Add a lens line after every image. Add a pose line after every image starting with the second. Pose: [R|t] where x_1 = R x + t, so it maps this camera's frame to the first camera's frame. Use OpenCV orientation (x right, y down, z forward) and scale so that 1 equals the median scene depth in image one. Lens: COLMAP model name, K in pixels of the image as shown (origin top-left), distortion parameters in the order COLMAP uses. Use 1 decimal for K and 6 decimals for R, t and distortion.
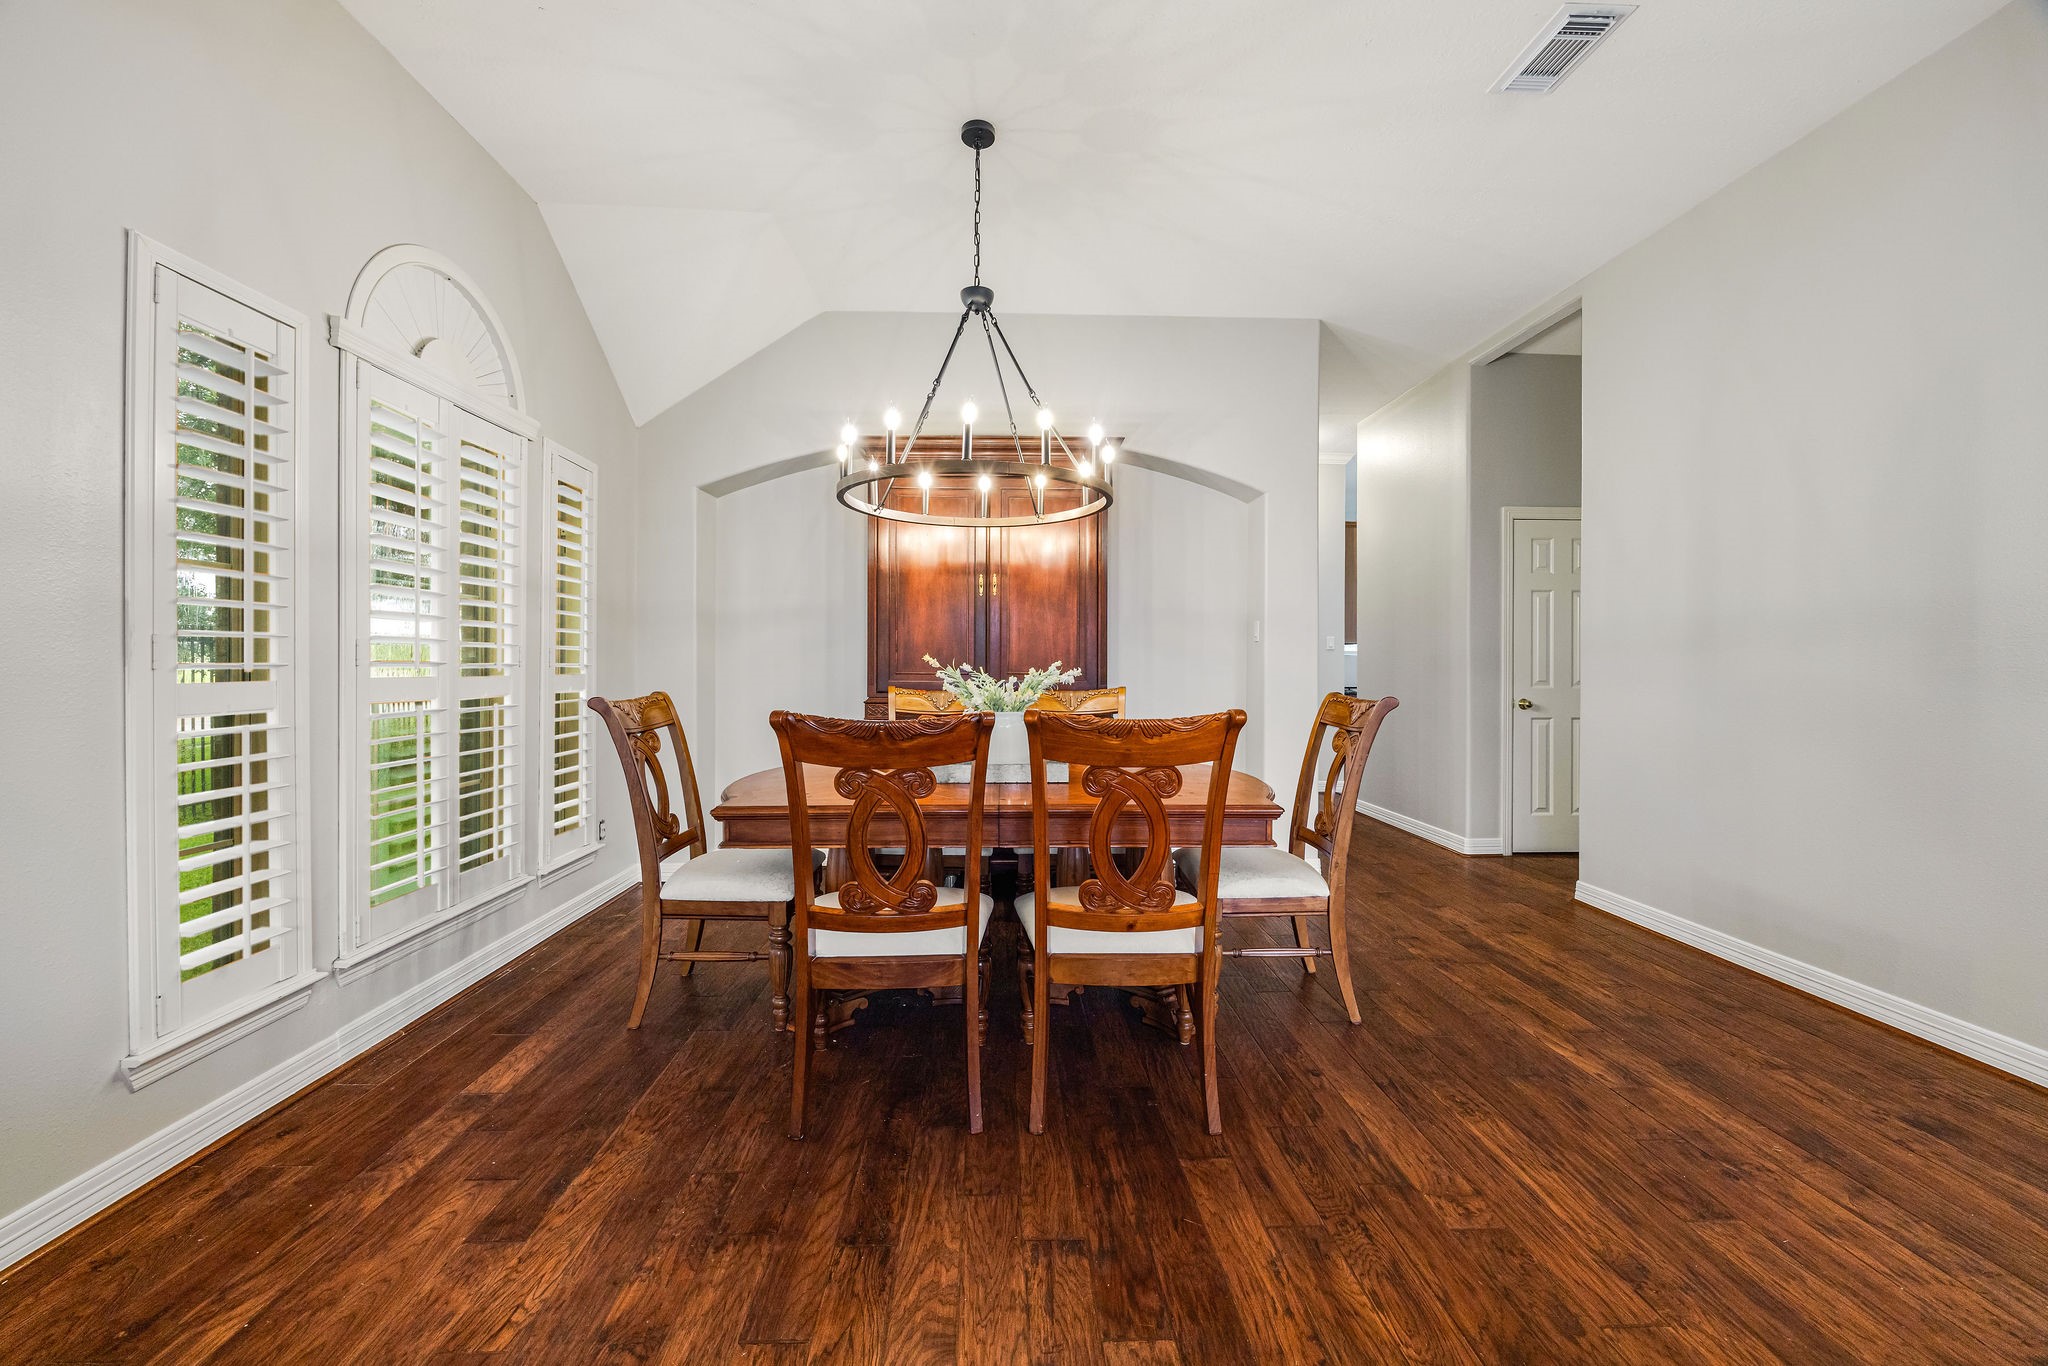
lens RADIAL K [[827.0, 0, 1038.4], [0, 827.0, 672.1], [0, 0, 1]] dist [-0.000778, -0.000120]
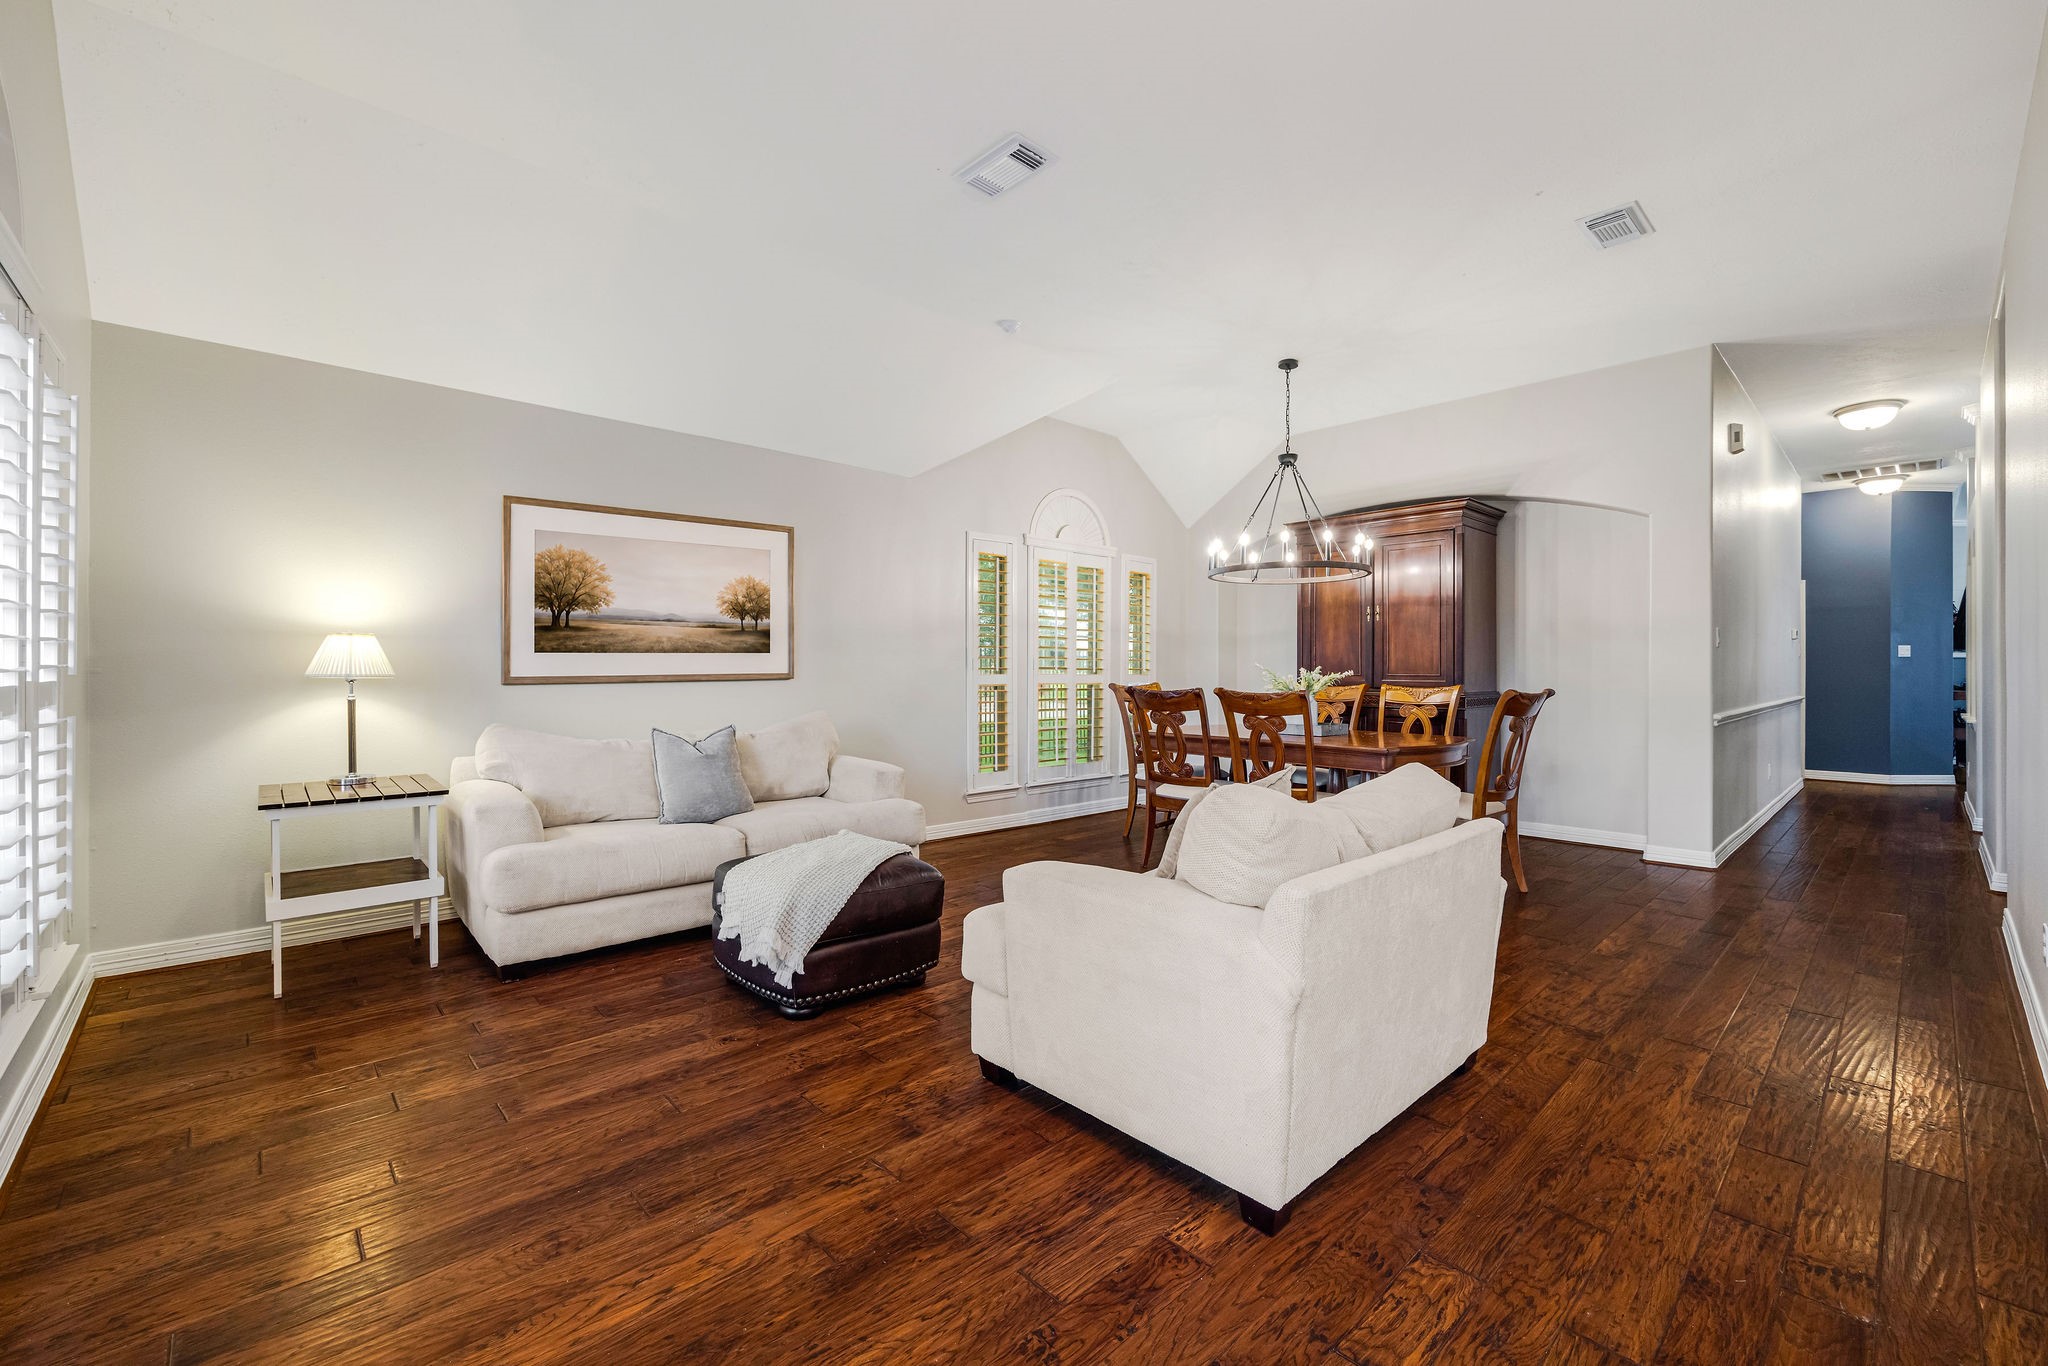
lens RADIAL K [[827.0, 0, 1019.4], [0, 827.0, 678.1], [0, 0, 1]] dist [-0.000778, -0.000120]
pose [[0.649951, 0.003657, -0.759967, 0.885115], [-0.006889, 0.999976, -0.001079, 0.017831], [0.759945, 0.005937, 0.649960, -0.564593]]
